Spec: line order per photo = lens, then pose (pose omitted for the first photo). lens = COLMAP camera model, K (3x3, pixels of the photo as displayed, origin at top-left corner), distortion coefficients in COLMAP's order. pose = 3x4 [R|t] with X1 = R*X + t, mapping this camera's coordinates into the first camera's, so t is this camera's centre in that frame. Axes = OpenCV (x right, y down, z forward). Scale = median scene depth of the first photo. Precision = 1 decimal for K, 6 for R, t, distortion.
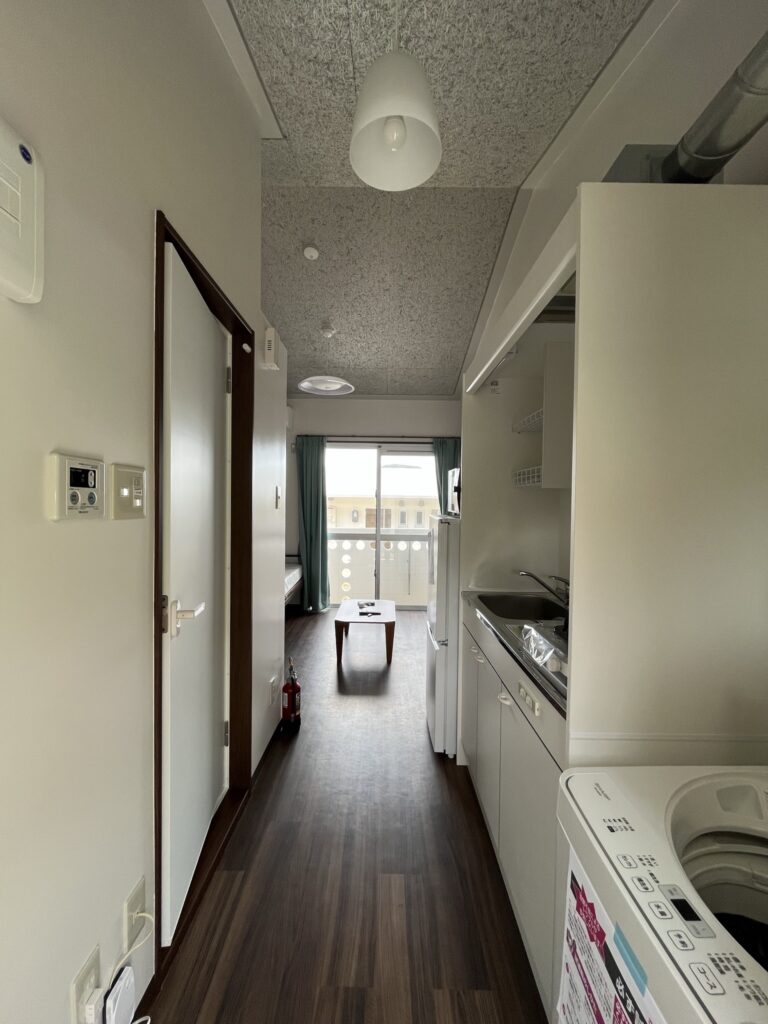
lens RADIAL K [[408.9, 0, 383.9], [0, 408.9, 509.6], [0, 0, 1]] dist [0.002872, -0.000454]
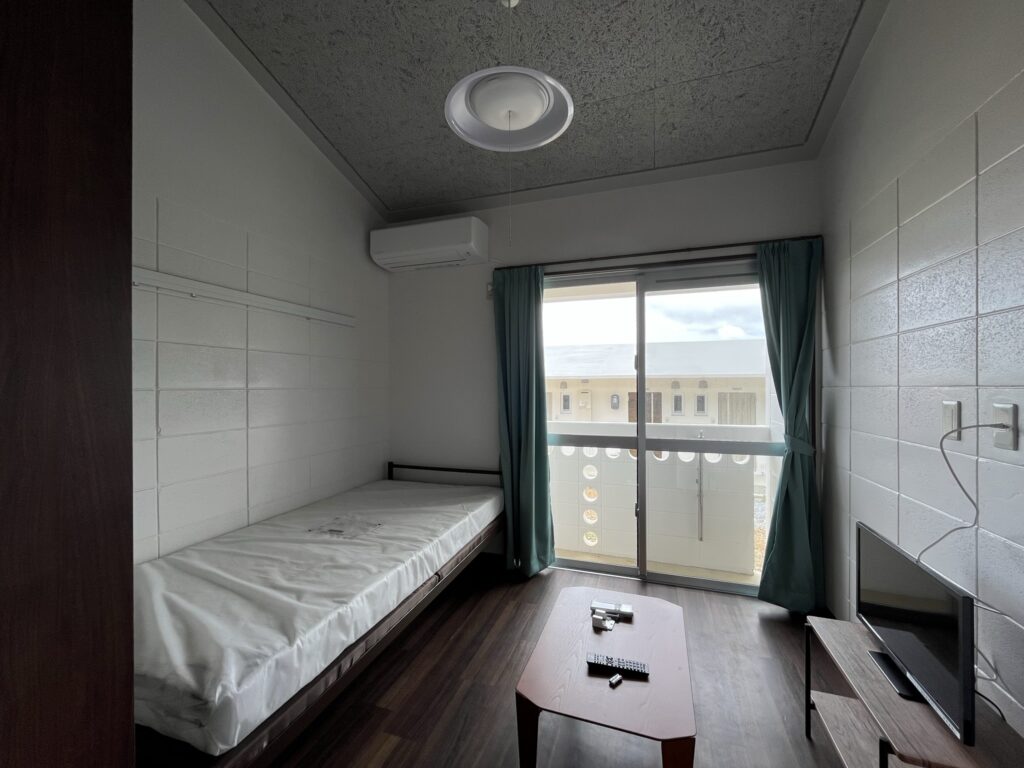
lens RADIAL K [[408.9, 0, 512.1], [0, 408.9, 383.3], [0, 0, 1]] dist [0.002872, -0.000454]
pose [[0.946369, -0.019260, -0.322514, -0.000153], [0.010395, 0.999520, -0.029188, 0.005589], [0.322922, 0.024270, 0.946114, 1.163448]]
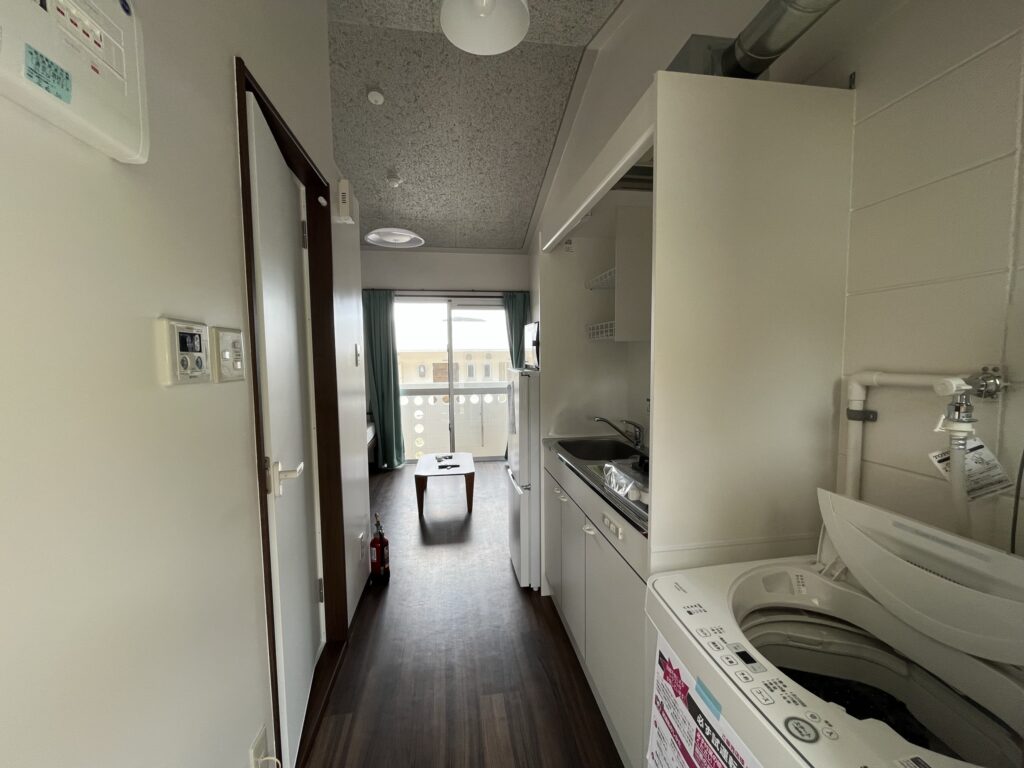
lens RADIAL K [[408.9, 0, 511.8], [0, 408.9, 385.9], [0, 0, 1]] dist [0.002872, -0.000454]
pose [[0.987823, -0.035695, 0.151432, -0.051887], [0.027088, 0.997918, 0.058528, -0.004050], [-0.153206, -0.053713, 0.986733, -0.042907]]
